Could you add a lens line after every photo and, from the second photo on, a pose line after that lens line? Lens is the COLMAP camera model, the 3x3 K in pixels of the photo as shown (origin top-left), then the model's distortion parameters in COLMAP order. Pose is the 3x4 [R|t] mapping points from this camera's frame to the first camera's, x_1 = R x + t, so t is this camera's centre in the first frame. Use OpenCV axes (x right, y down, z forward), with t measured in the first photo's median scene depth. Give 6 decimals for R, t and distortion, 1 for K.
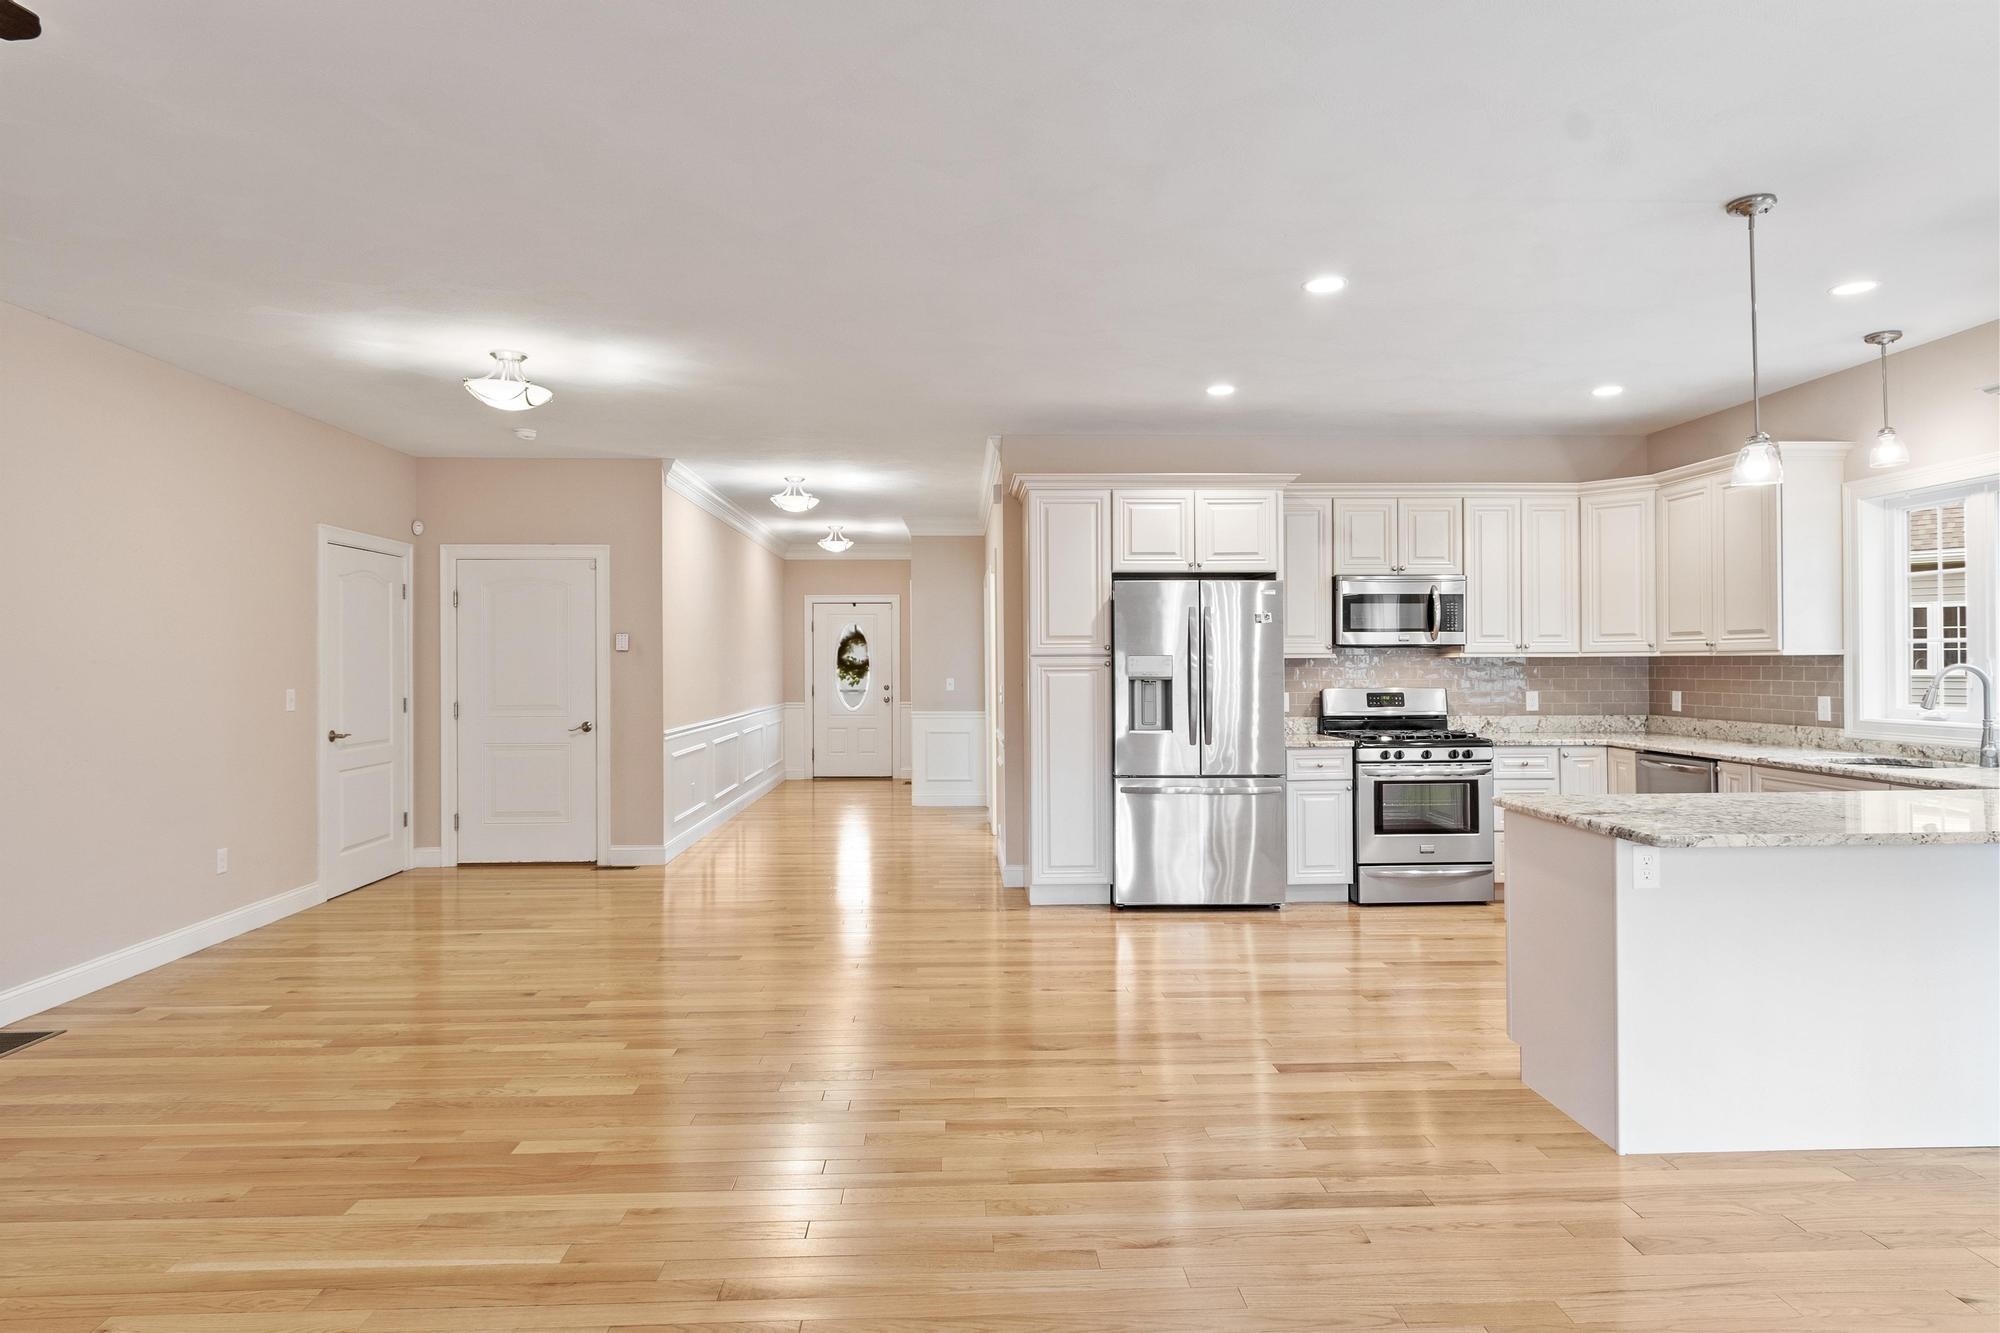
lens RADIAL K [[1123.7, 0, 1005.3], [0, 1123.7, 658.8], [0, 0, 1]] dist [0.008318, -0.005305]
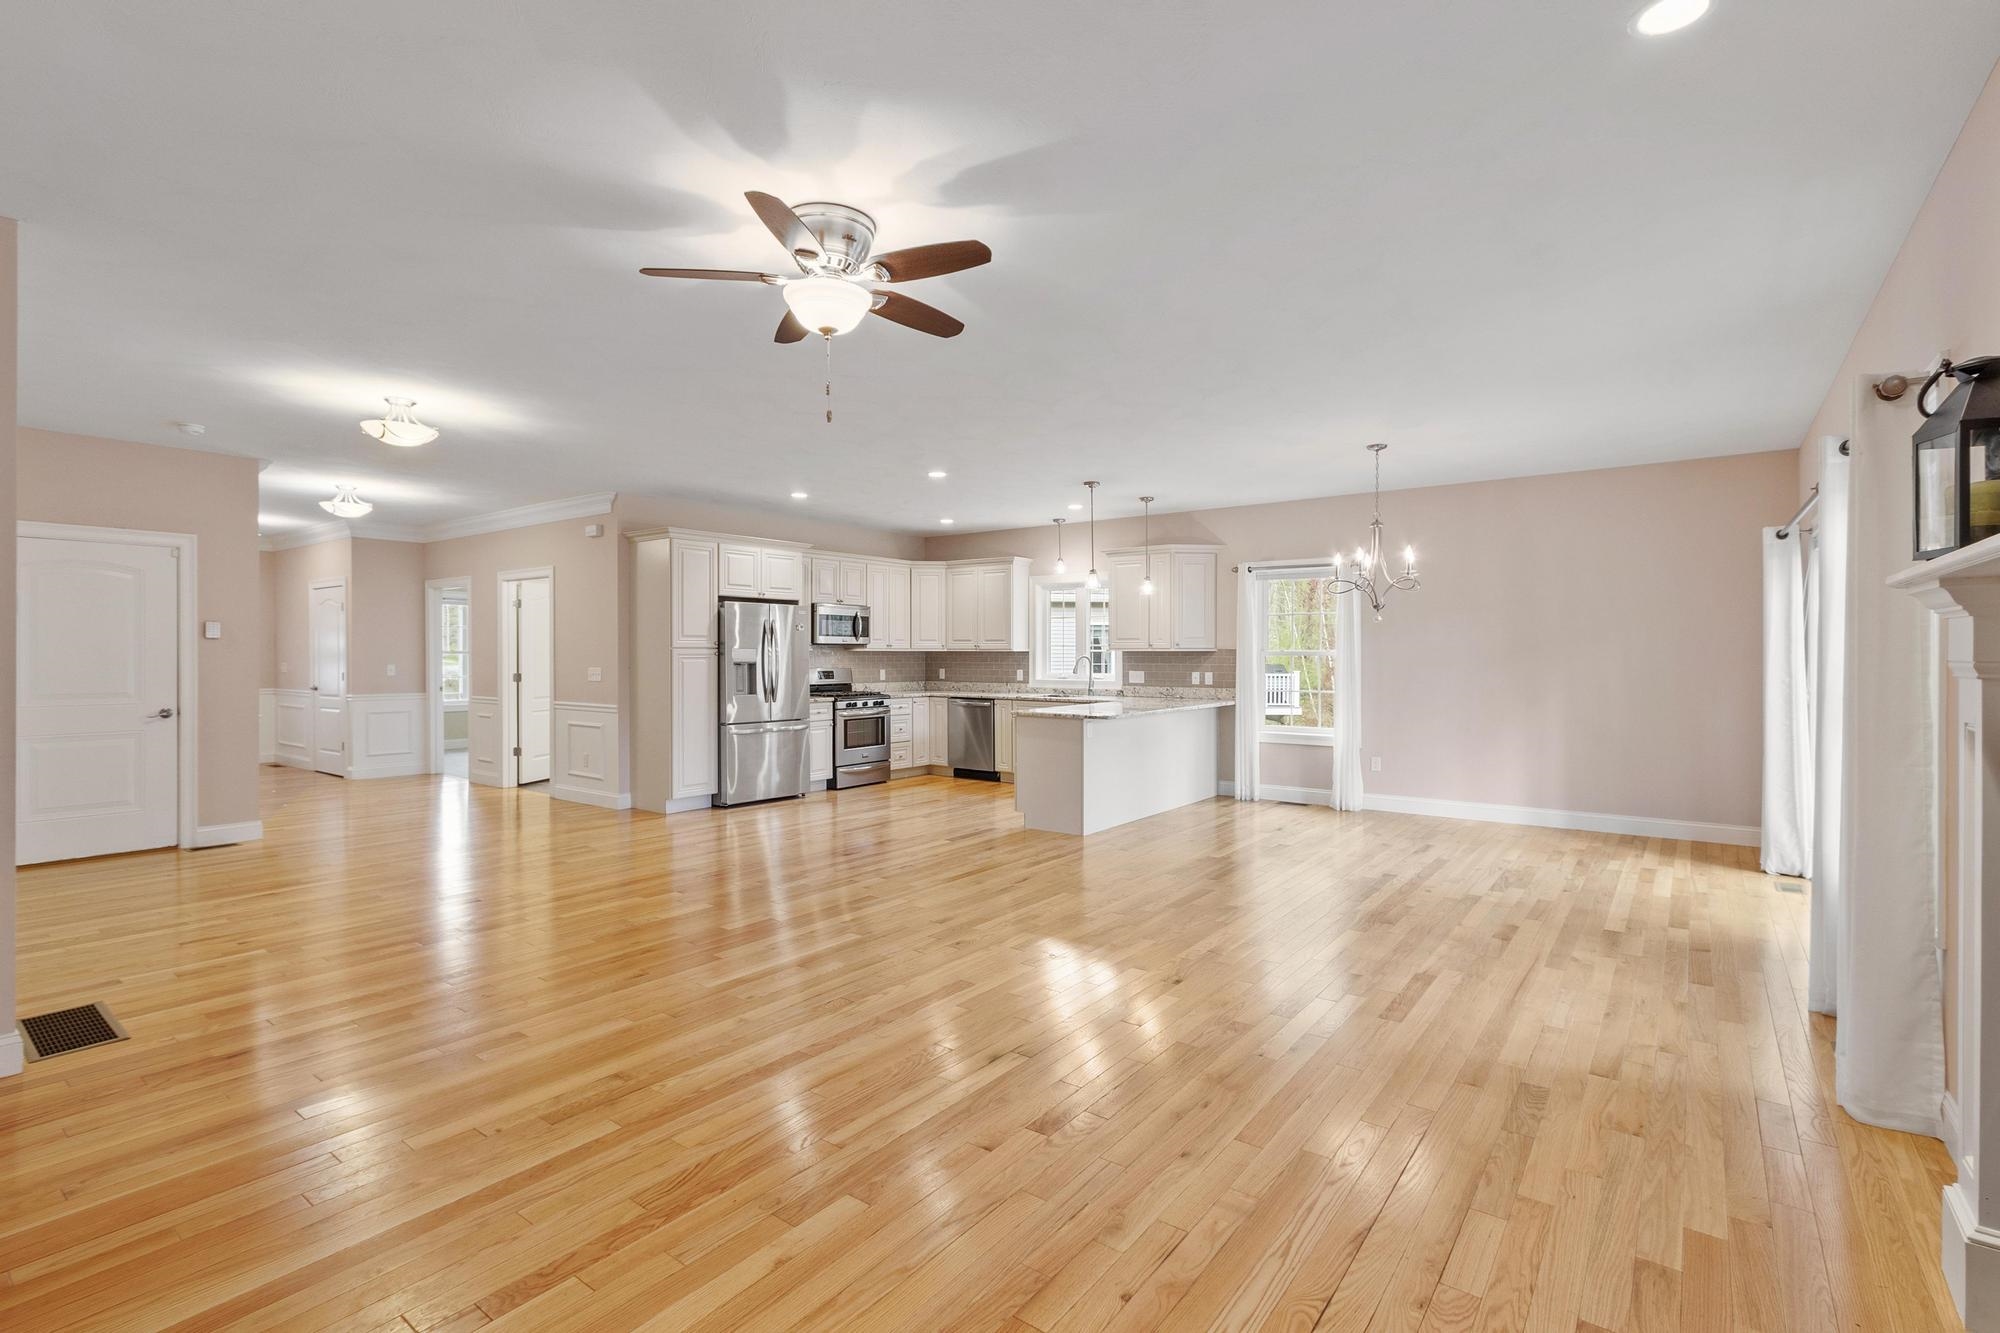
lens RADIAL K [[908.6, 0, 1000.3], [0, 908.6, 657.9], [0, 0, 1]] dist [-0.008033, 0.002319]
pose [[0.634529, 0.001273, 0.772898, -0.633055], [-0.007152, 0.999966, 0.004224, 0.001925], [-0.772866, -0.008208, 0.634516, -0.114271]]
